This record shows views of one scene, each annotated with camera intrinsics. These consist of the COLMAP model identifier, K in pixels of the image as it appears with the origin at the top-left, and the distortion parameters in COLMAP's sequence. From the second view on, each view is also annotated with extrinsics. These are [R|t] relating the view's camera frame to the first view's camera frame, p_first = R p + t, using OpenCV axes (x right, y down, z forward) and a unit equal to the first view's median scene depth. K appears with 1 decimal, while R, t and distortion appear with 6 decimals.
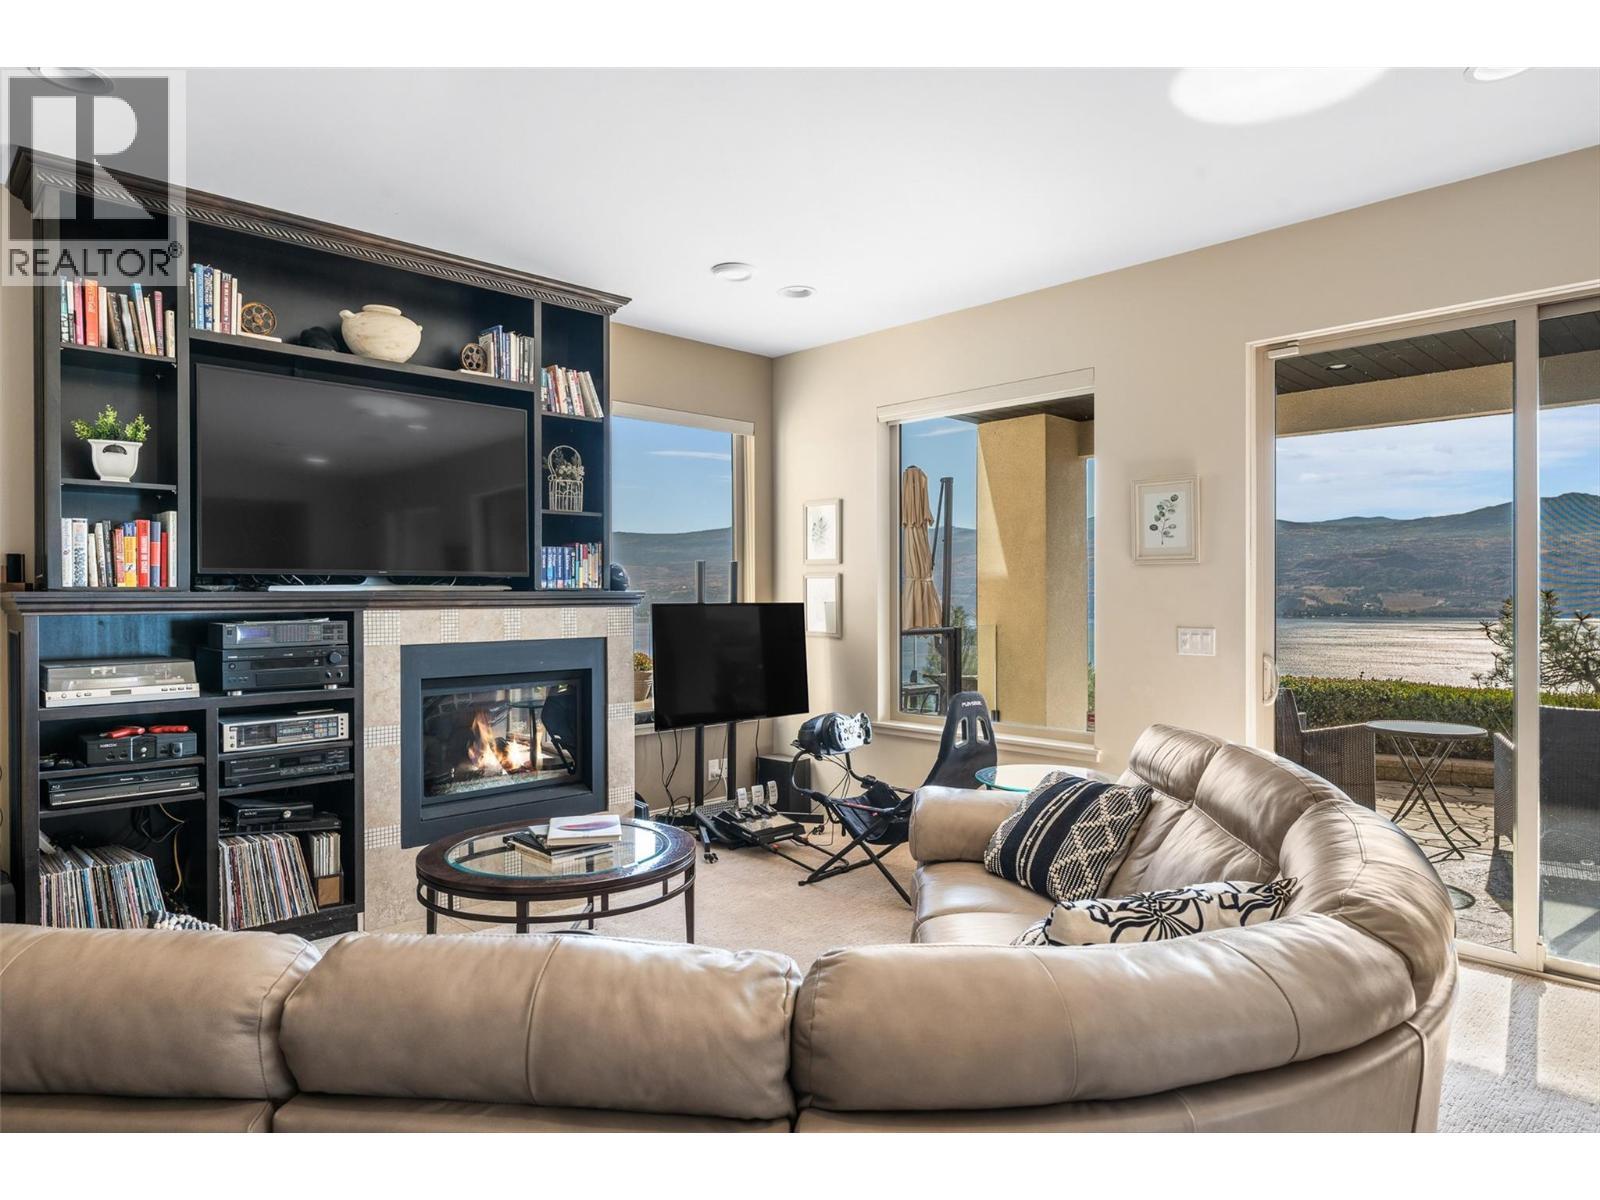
lens RADIAL K [[945.8, 0, 794.4], [0, 945.8, 598.5], [0, 0, 1]] dist [-0.003392, 0.000609]
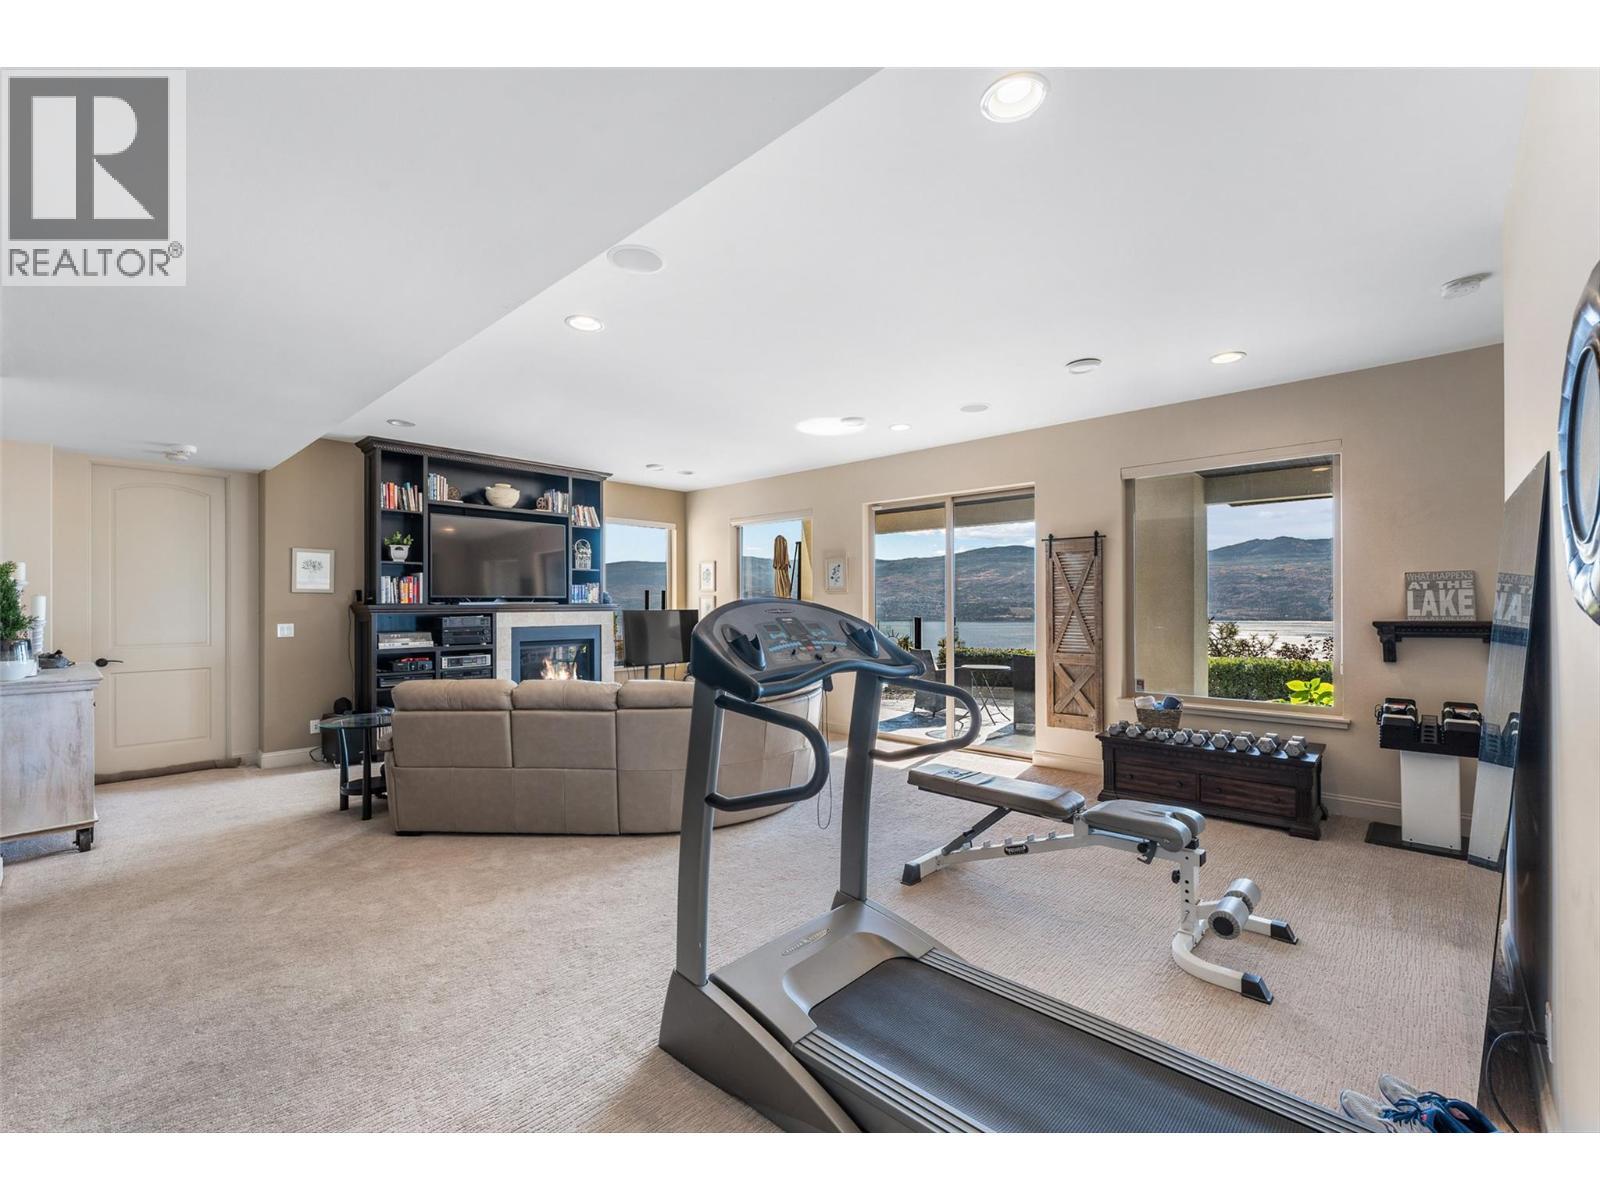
lens RADIAL K [[728.7, 0, 809.7], [0, 728.7, 601.0], [0, 0, 1]] dist [0.004877, 0.000223]
pose [[0.998977, 0.000292, 0.045221, 0.246771], [0.000110, 0.999961, -0.008875, -0.000255], [-0.045222, 0.008871, 0.998938, -0.853140]]
